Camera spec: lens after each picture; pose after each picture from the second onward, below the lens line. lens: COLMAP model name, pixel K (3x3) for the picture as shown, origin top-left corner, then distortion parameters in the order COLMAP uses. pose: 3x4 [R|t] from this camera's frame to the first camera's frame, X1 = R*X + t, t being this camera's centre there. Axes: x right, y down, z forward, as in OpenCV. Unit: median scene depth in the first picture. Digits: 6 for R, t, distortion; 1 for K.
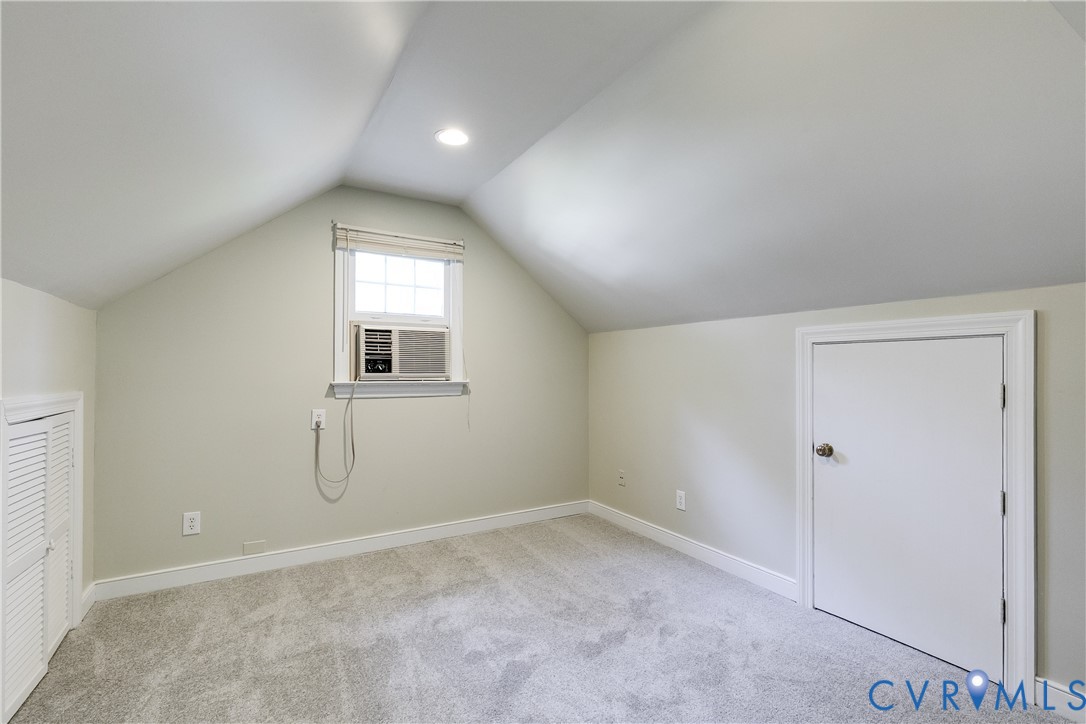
lens RADIAL K [[494.7, 0, 546.7], [0, 494.7, 365.2], [0, 0, 1]] dist [-0.000080, -0.000155]
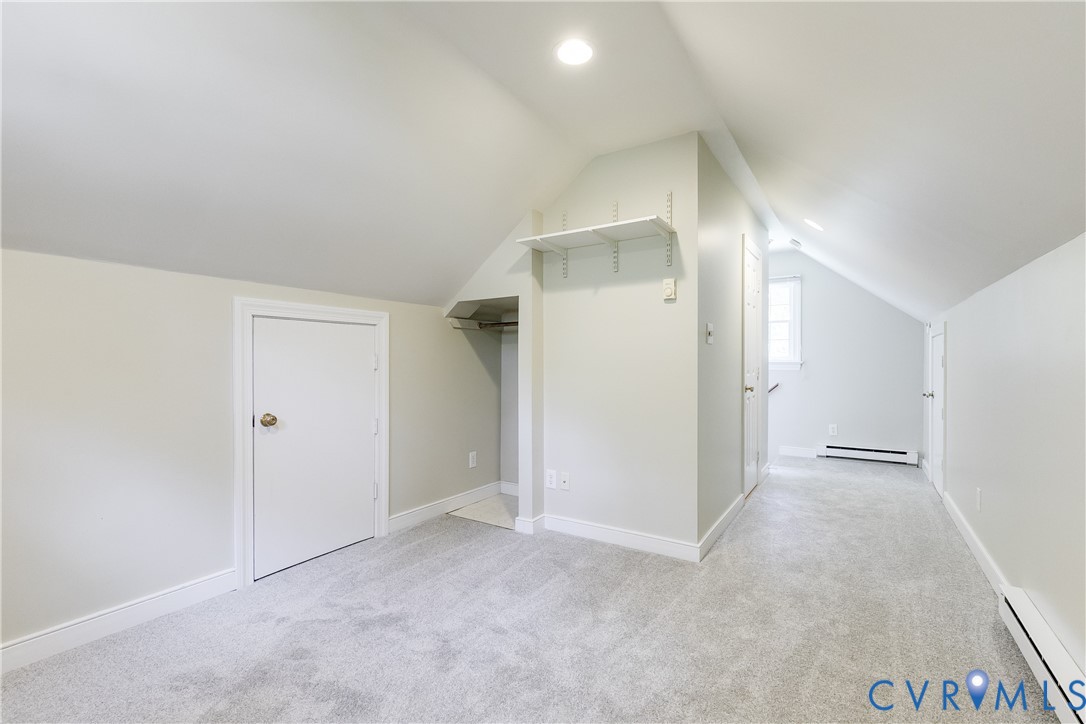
lens RADIAL K [[494.7, 0, 545.8], [0, 494.7, 363.2], [0, 0, 1]] dist [-0.000080, -0.000155]
pose [[-0.459718, -0.008284, 0.888027, -0.626529], [-0.011382, 0.999929, 0.003435, 0.041887], [-0.887992, -0.008529, -0.459779, 0.962476]]
